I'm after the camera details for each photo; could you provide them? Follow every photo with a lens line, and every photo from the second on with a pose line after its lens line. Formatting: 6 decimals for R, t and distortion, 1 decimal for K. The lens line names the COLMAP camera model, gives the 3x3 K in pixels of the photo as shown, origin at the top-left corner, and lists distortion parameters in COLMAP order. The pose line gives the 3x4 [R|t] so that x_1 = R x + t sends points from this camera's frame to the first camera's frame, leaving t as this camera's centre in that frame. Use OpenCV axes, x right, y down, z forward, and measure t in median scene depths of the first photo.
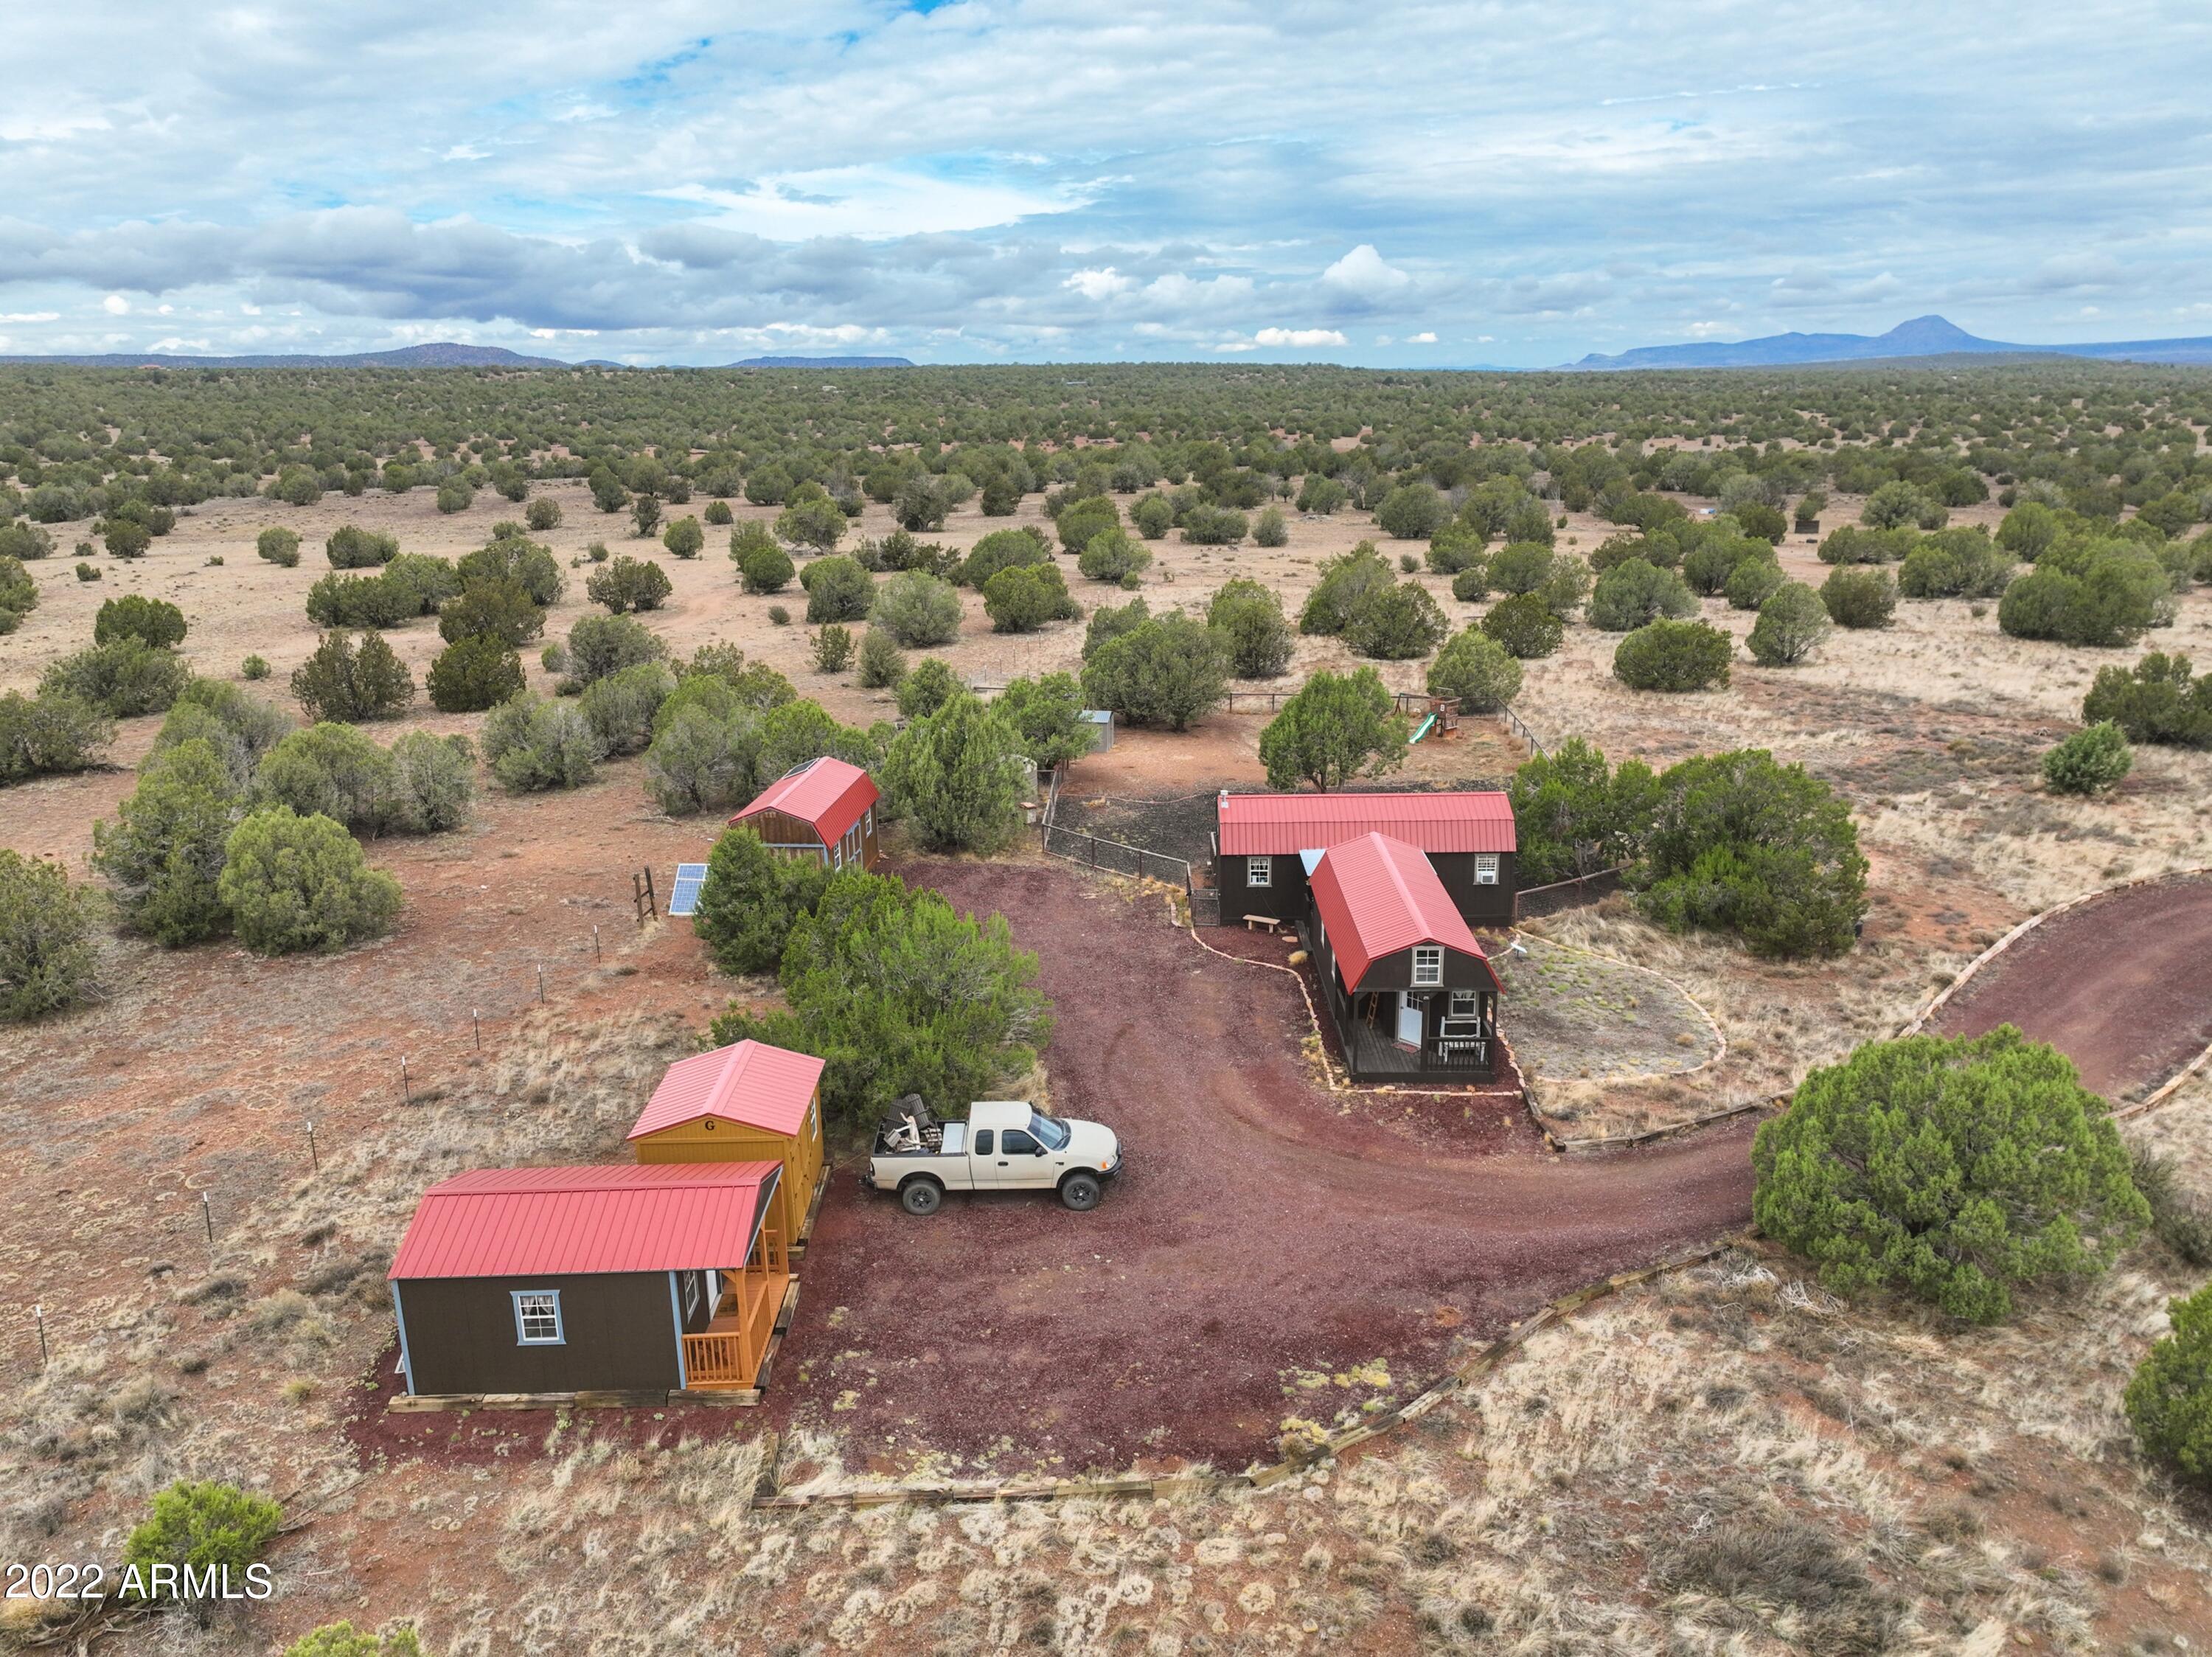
lens RADIAL K [[1586.1, 0, 1102.6], [0, 1586.1, 836.6], [0, 0, 1]] dist [0.004274, 0.031664]
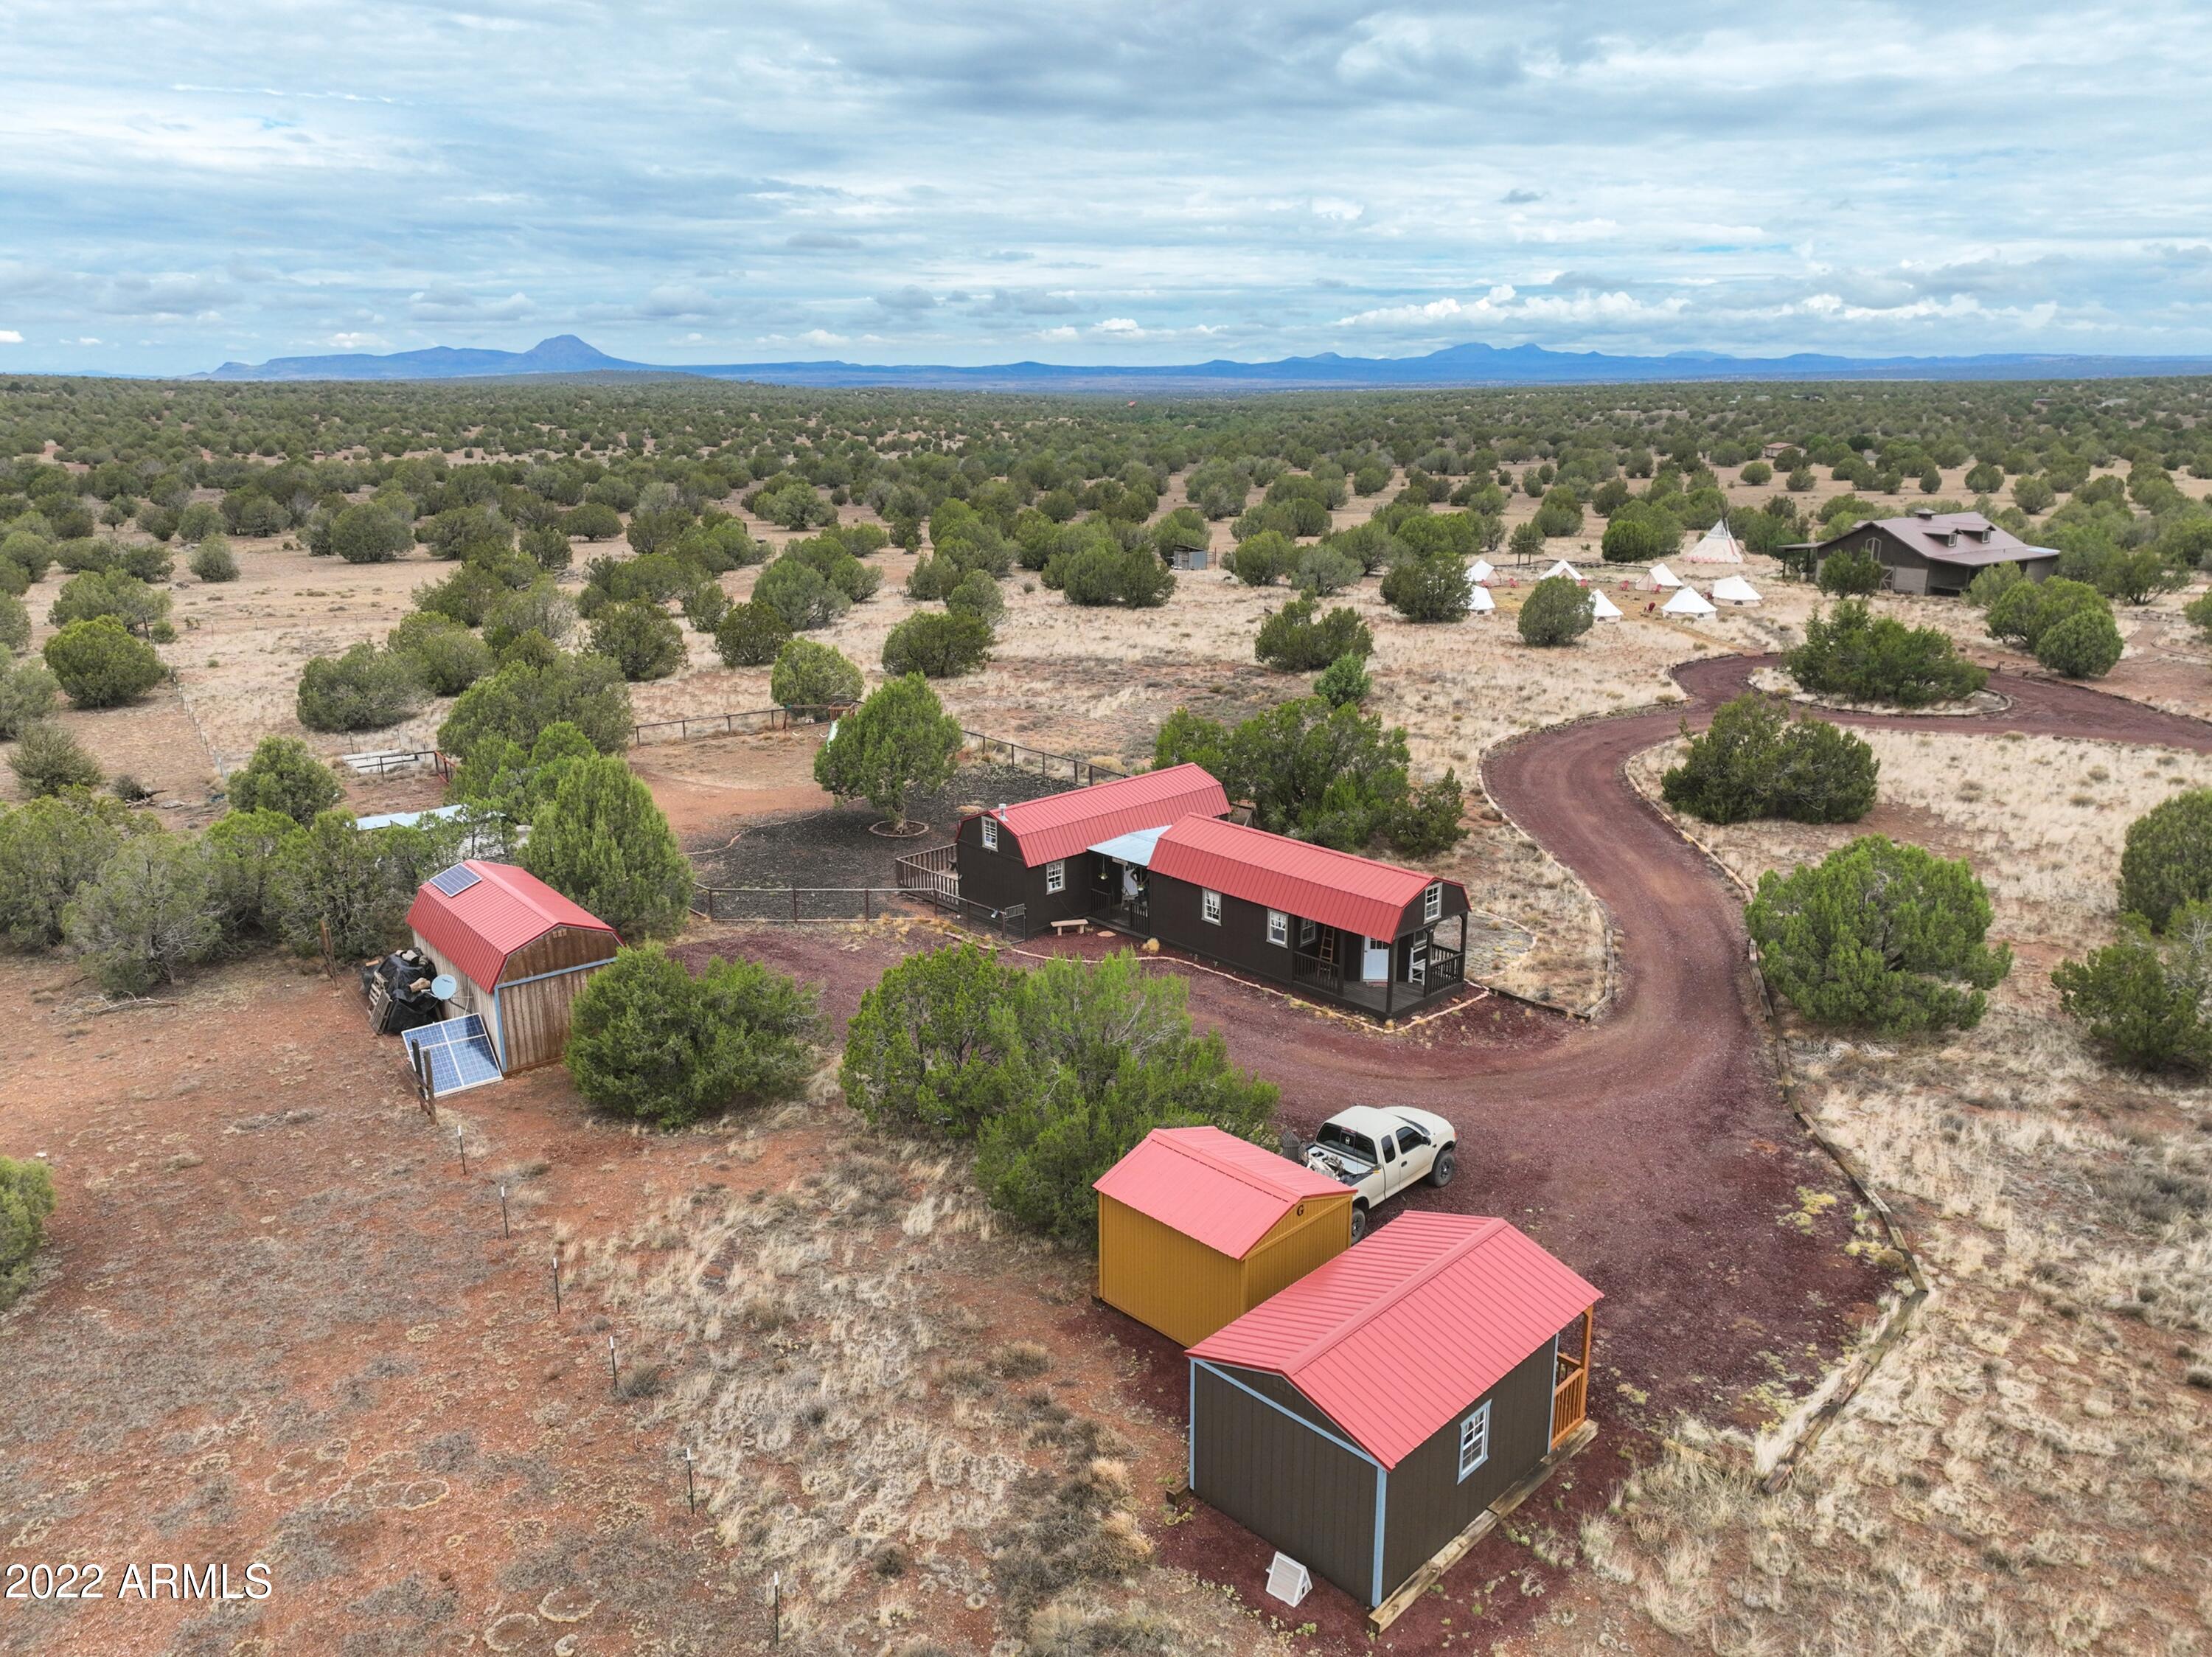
lens RADIAL K [[1586.1, 0, 1093.8], [0, 1586.1, 828.6], [0, 0, 1]] dist [0.004274, 0.031664]
pose [[0.720100, -0.179620, 0.670218, -0.677302], [0.187867, 0.980306, 0.060875, -0.079342], [-0.667953, 0.082076, 0.739663, 0.304259]]
